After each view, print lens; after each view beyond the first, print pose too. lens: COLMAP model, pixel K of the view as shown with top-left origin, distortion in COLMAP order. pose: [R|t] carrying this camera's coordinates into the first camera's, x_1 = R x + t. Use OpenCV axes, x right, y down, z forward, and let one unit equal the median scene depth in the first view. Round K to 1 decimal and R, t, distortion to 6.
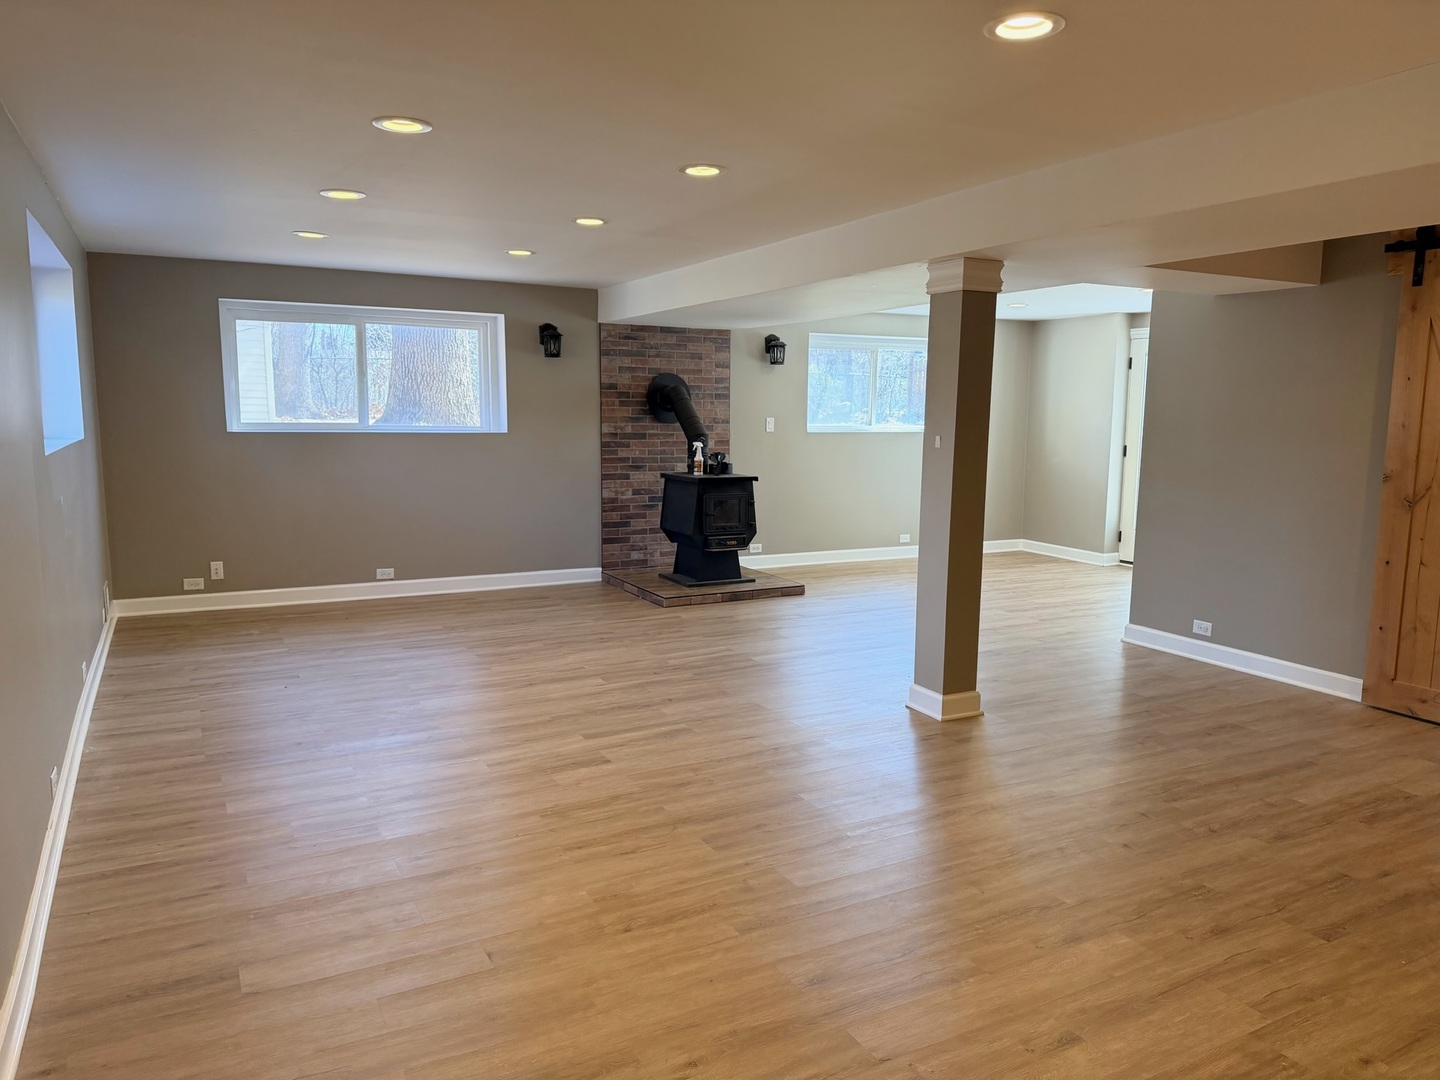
lens RADIAL K [[1001.6, 0, 721.0], [0, 1001.6, 539.1], [0, 0, 1]] dist [0.007889, -0.001770]
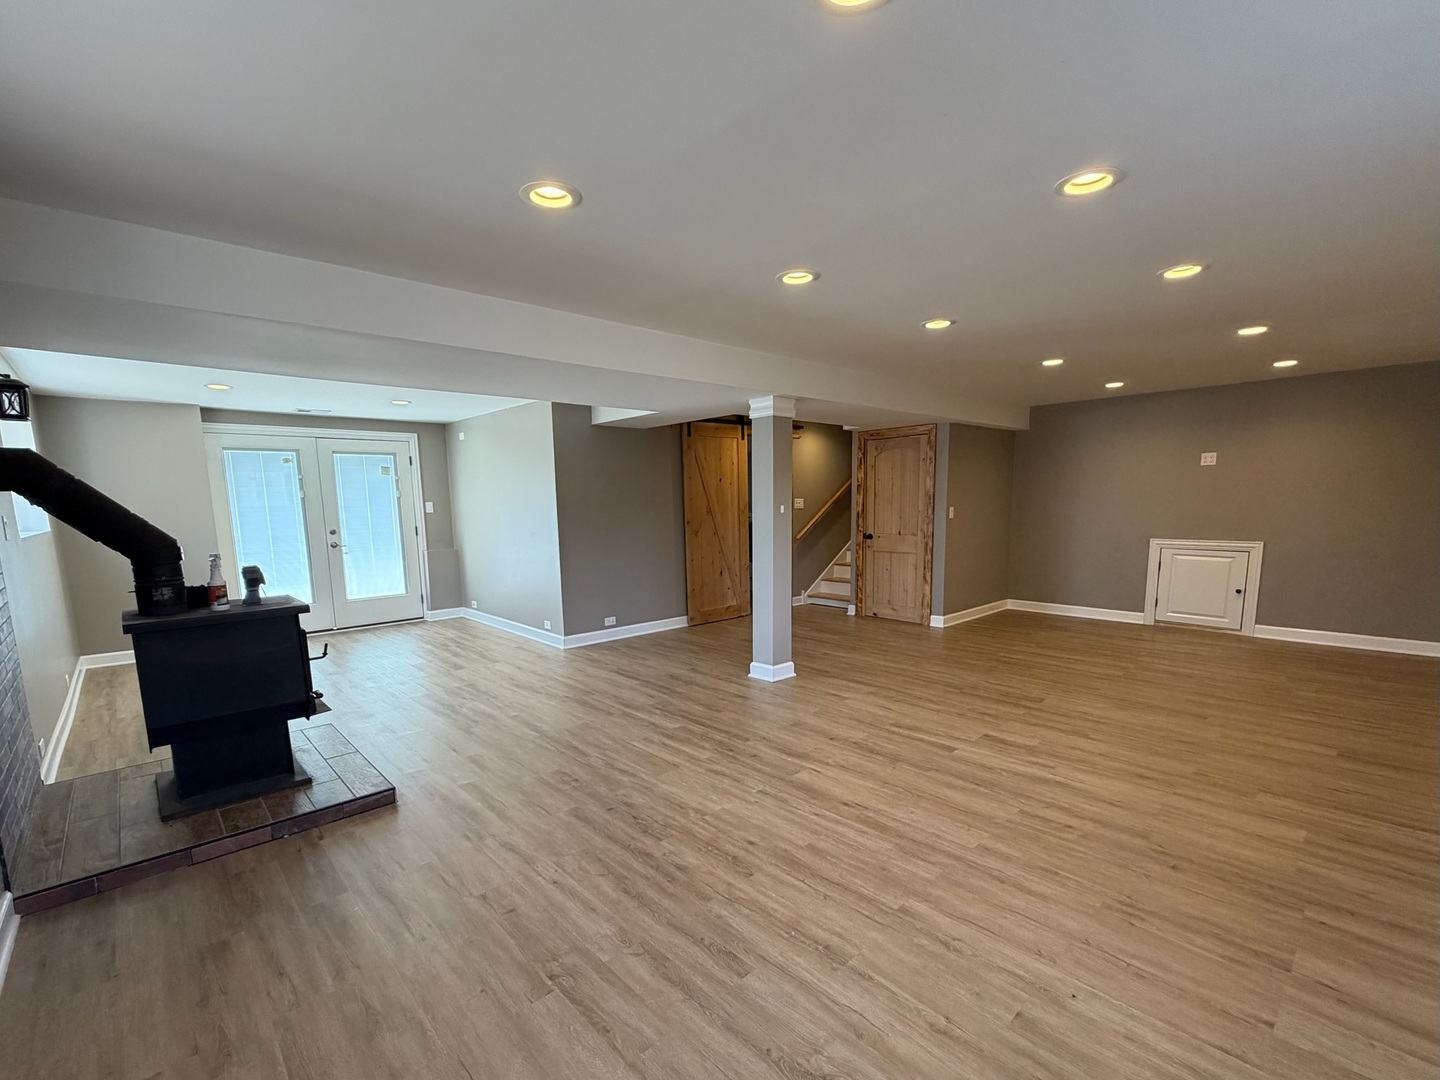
lens RADIAL K [[642.5, 0, 717.3], [0, 642.5, 588.5], [0, 0, 1]] dist [0.000249, 0.000597]
pose [[-0.247350, -0.145318, 0.957967, -0.749092], [0.146183, 0.971775, 0.185157, -0.177271], [-0.957835, 0.185837, -0.219126, 1.329764]]
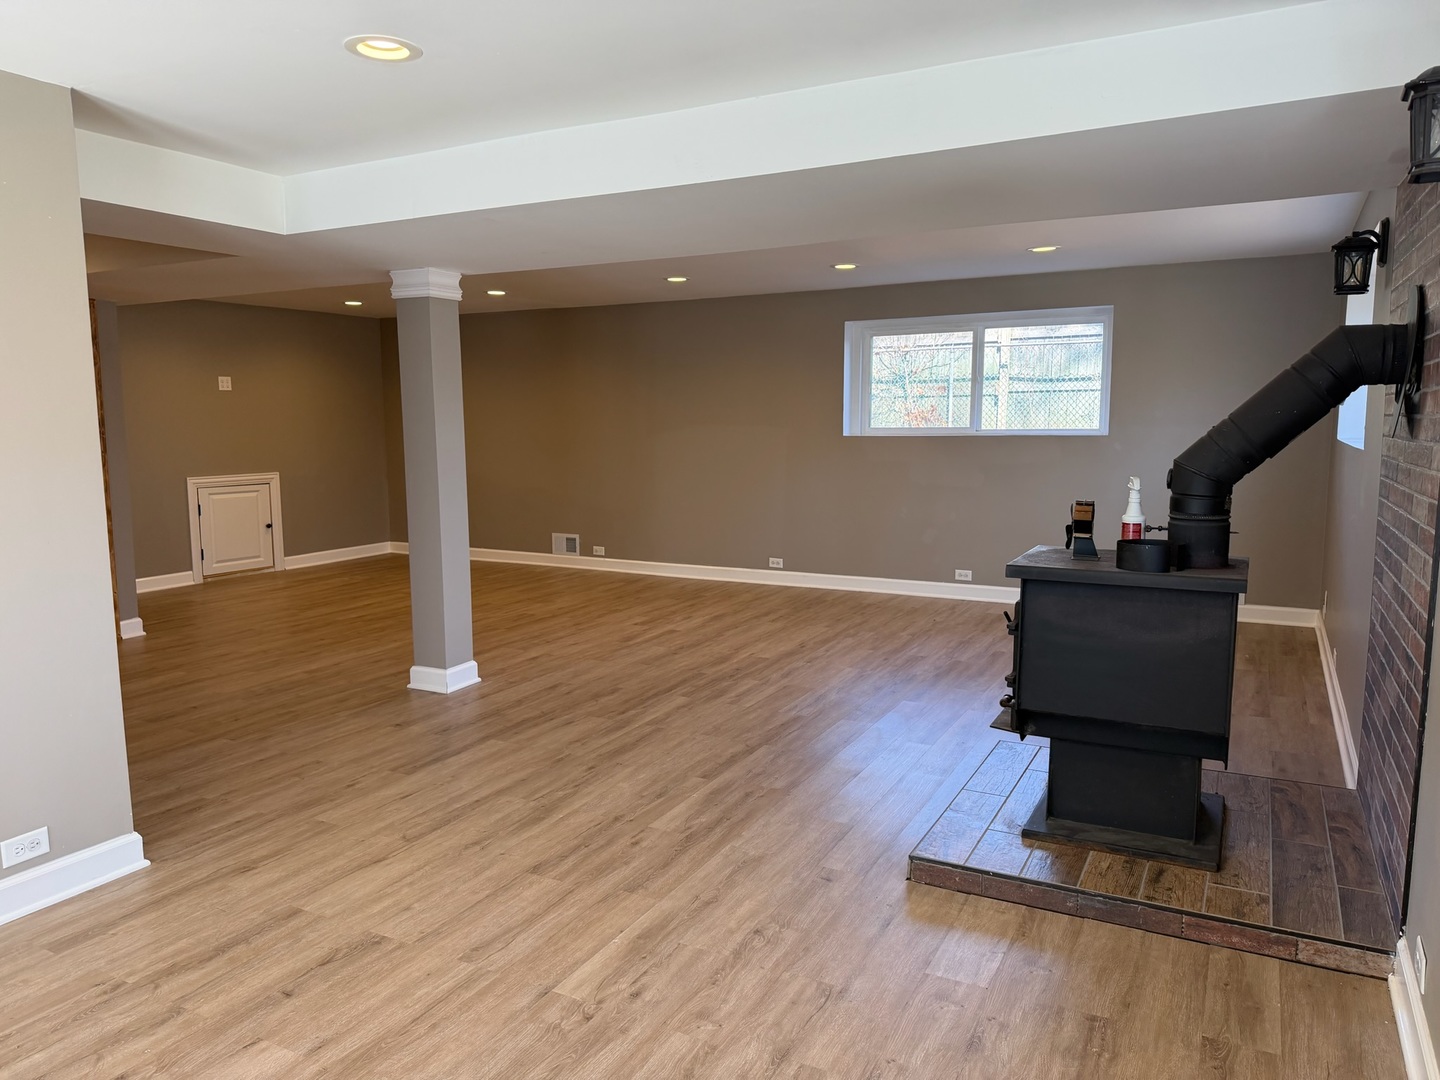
lens RADIAL K [[1001.6, 0, 719.0], [0, 1001.6, 542.0], [0, 0, 1]] dist [0.007889, -0.001770]
pose [[-0.832413, 0.061487, -0.550734, 0.581127], [-0.080692, 0.969784, 0.230233, -0.258262], [0.548250, 0.236089, -0.802299, 2.057111]]
